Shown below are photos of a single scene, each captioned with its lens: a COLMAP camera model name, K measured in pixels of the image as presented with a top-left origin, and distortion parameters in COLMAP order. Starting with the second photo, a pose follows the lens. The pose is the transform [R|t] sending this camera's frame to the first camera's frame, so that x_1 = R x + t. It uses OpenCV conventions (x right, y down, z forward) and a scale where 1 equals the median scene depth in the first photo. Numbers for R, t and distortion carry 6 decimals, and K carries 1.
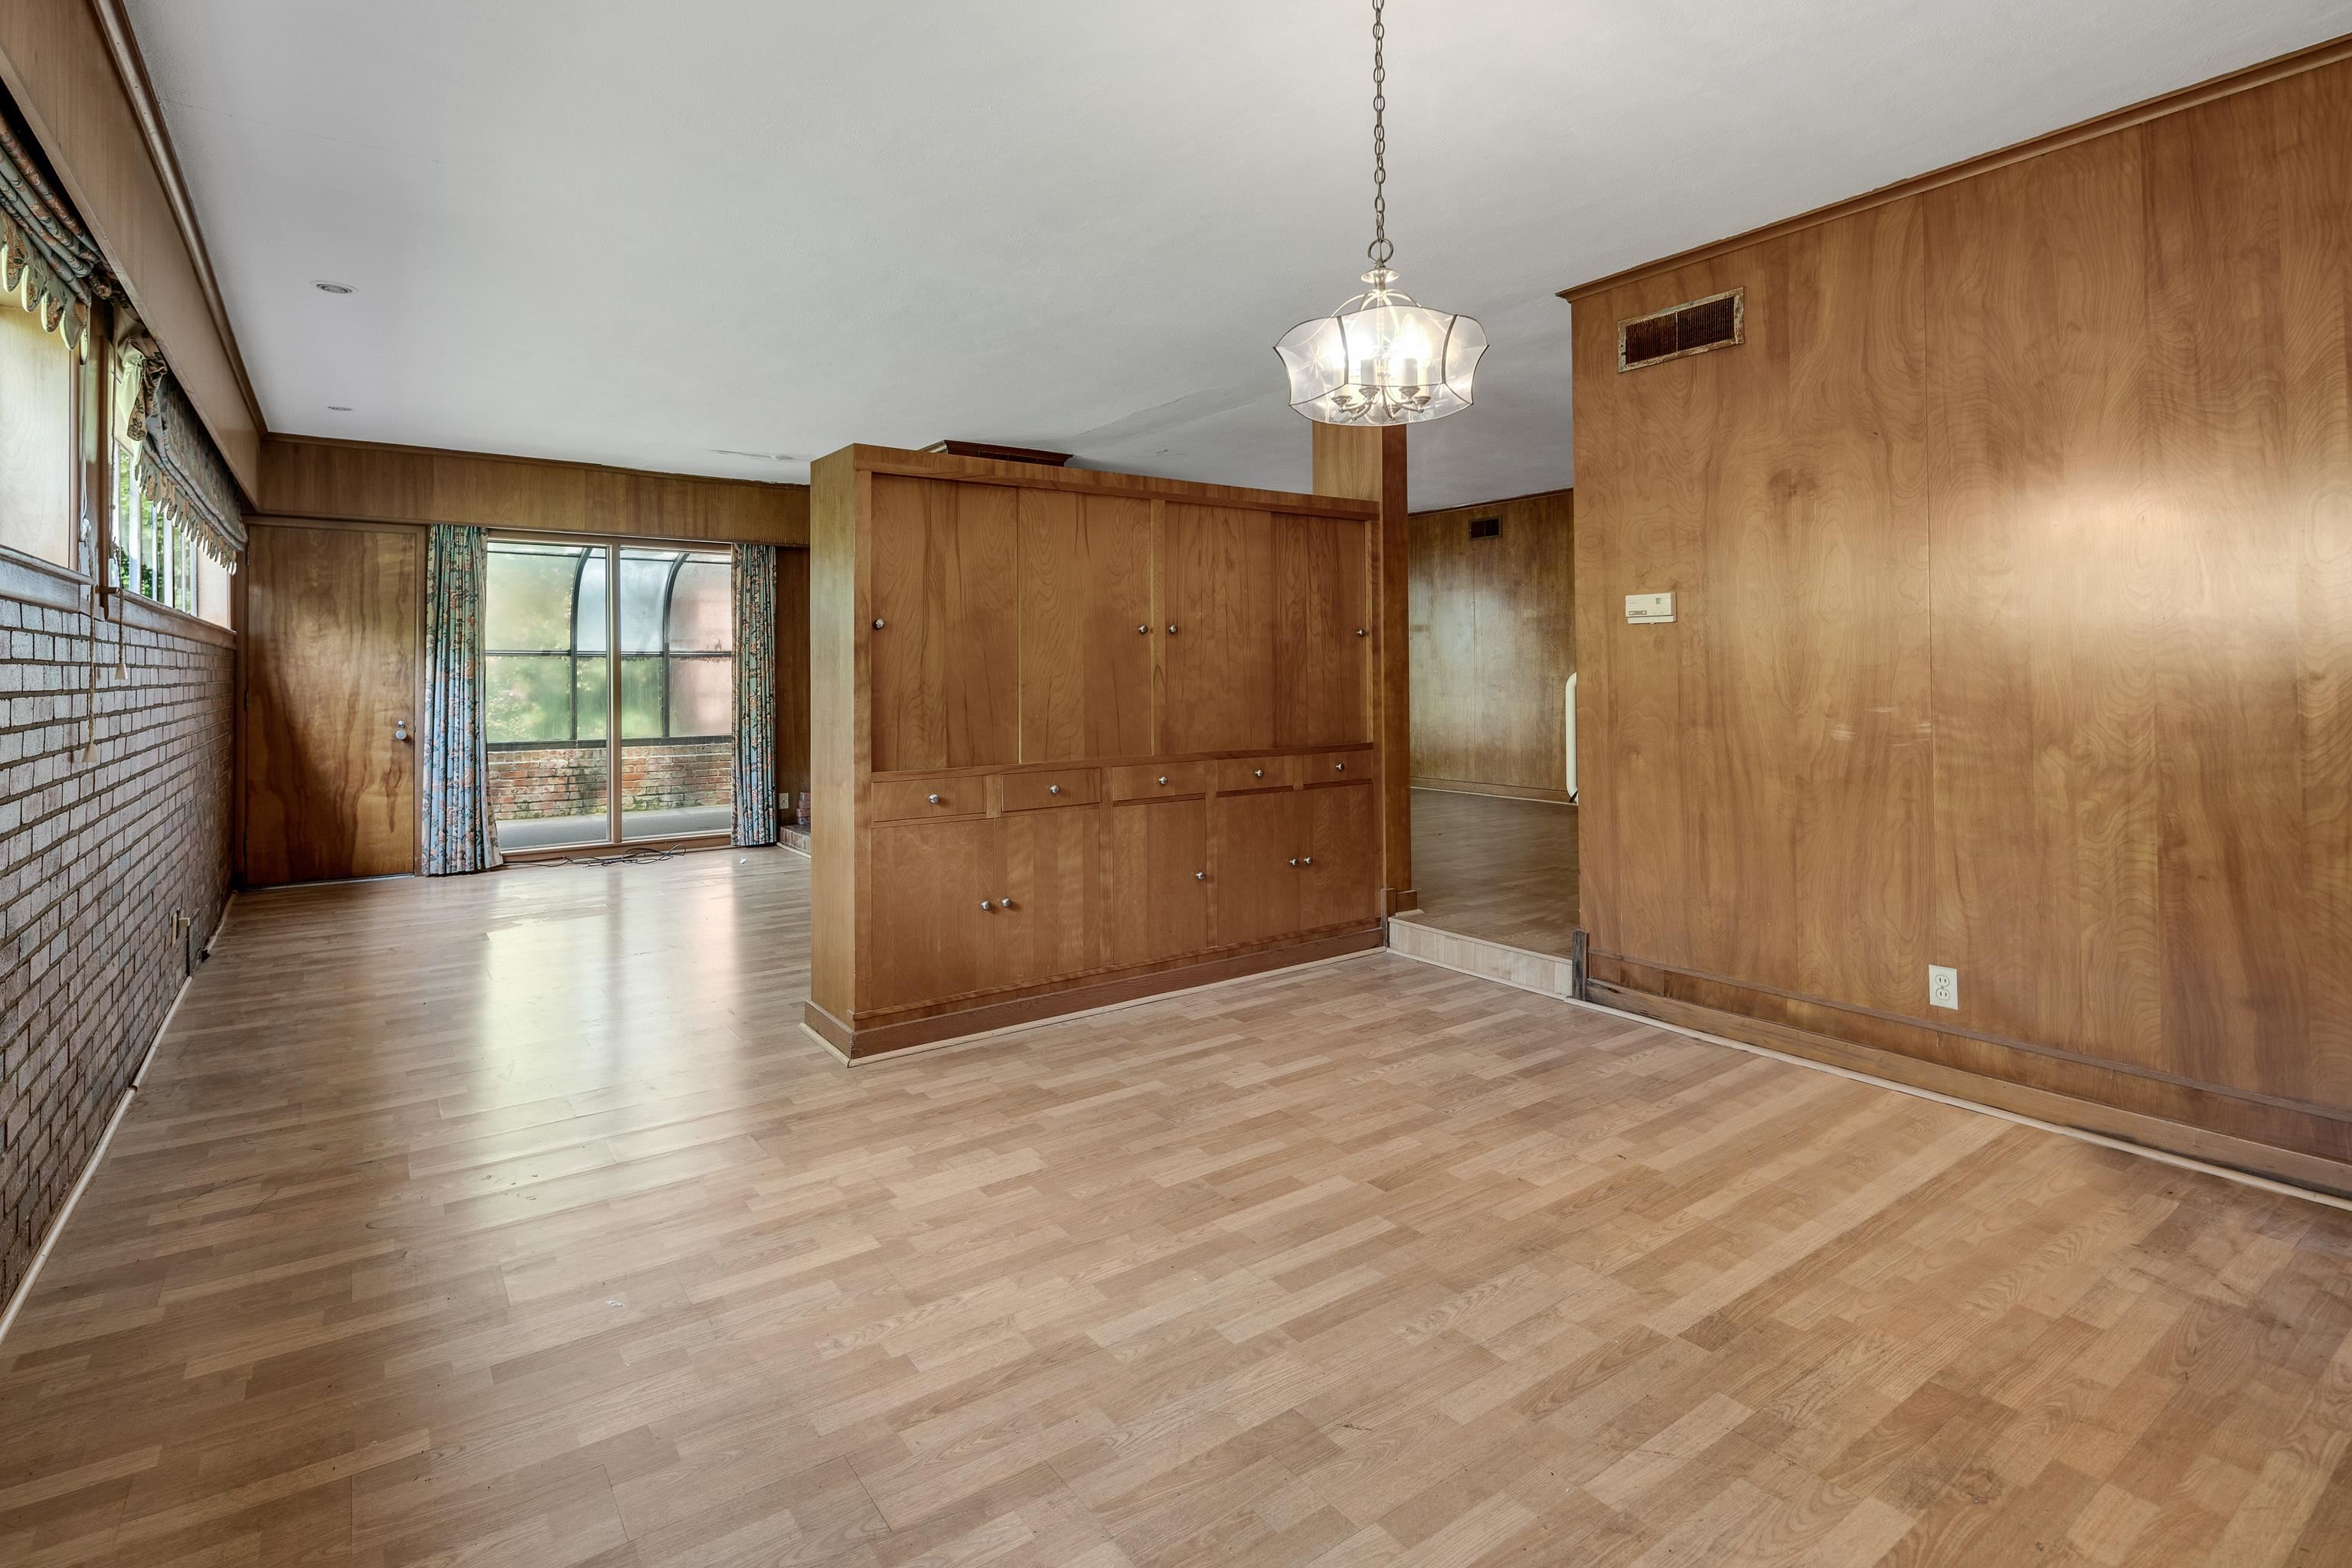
lens RADIAL K [[1145.3, 0, 1165.2], [0, 1145.3, 670.2], [0, 0, 1]] dist [0.000500, -0.002854]
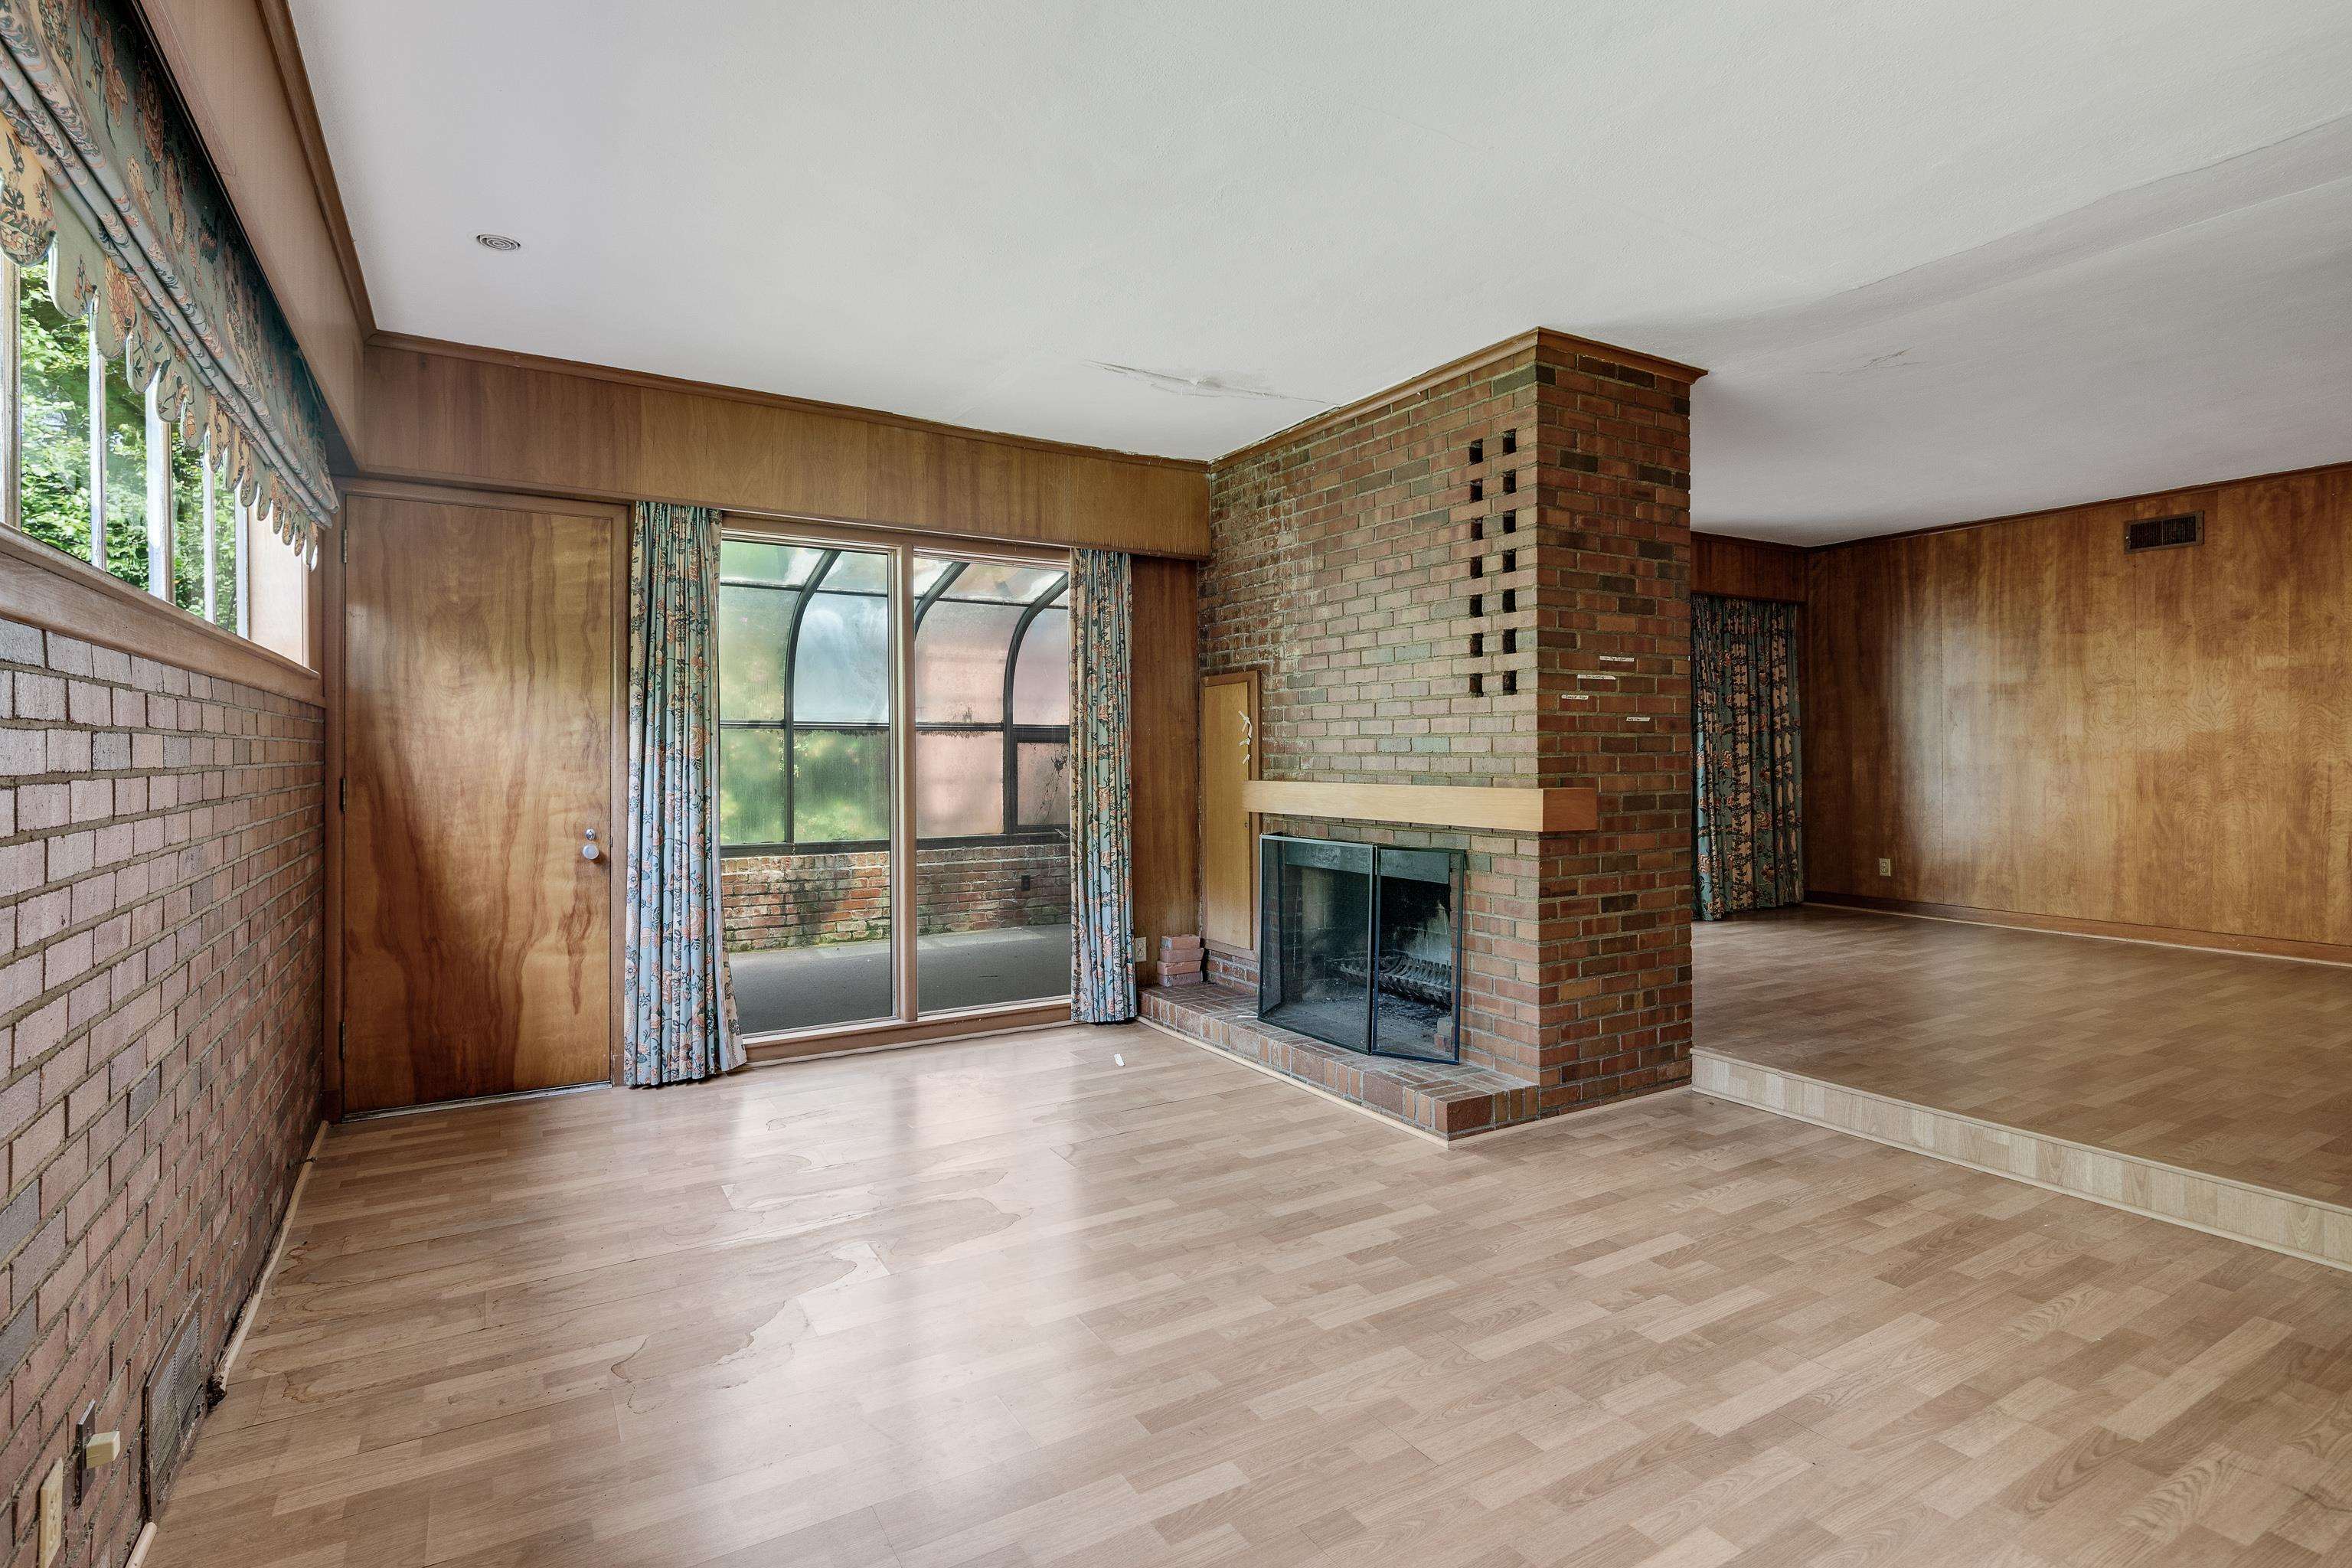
lens RADIAL K [[1152.6, 0, 1170.4], [0, 1152.6, 763.6], [0, 0, 1]] dist [-0.000532, -0.000045]
pose [[0.996558, 0.004113, -0.082801, -0.315735], [-0.003277, 0.999942, 0.010227, 0.003022], [0.082839, -0.009920, 0.996514, 0.425051]]
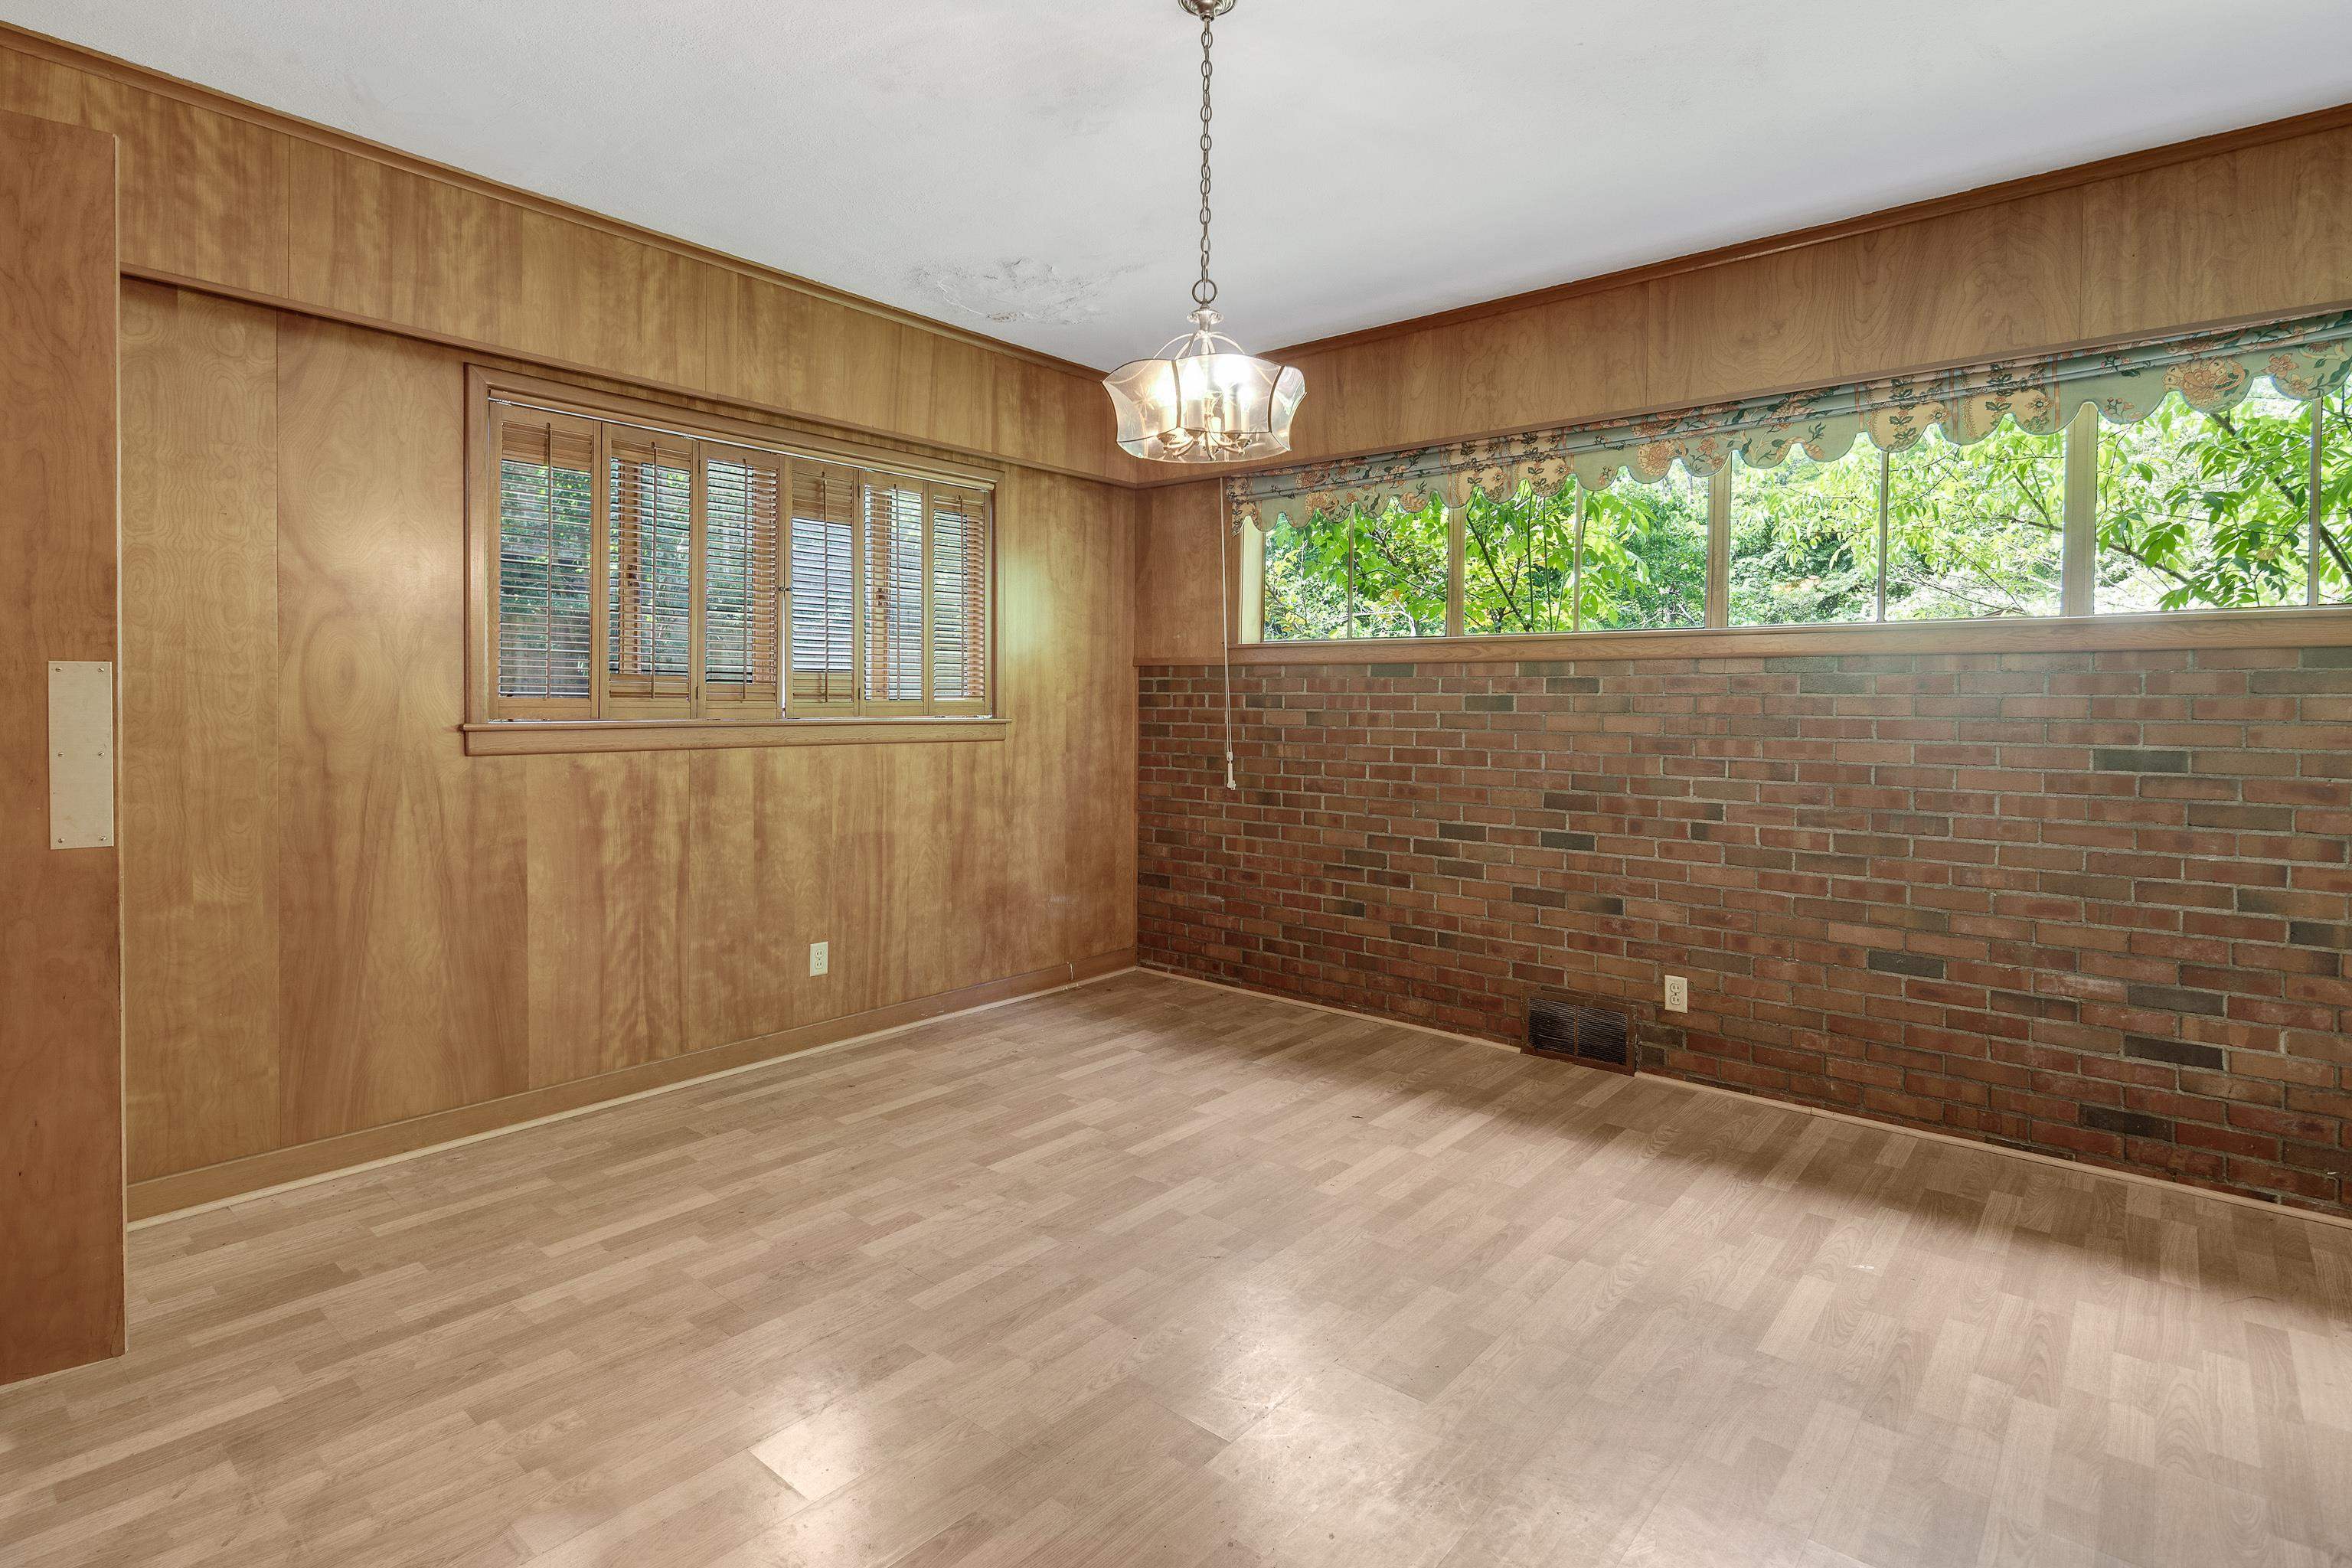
lens RADIAL K [[1145.3, 0, 1151.1], [0, 1145.3, 704.1], [0, 0, 1]] dist [0.000500, -0.002854]
pose [[-0.973590, 0.003989, -0.228270, 0.157097], [0.002749, 0.999980, 0.005747, -0.002990], [0.228288, 0.004968, -0.973581, 0.664462]]
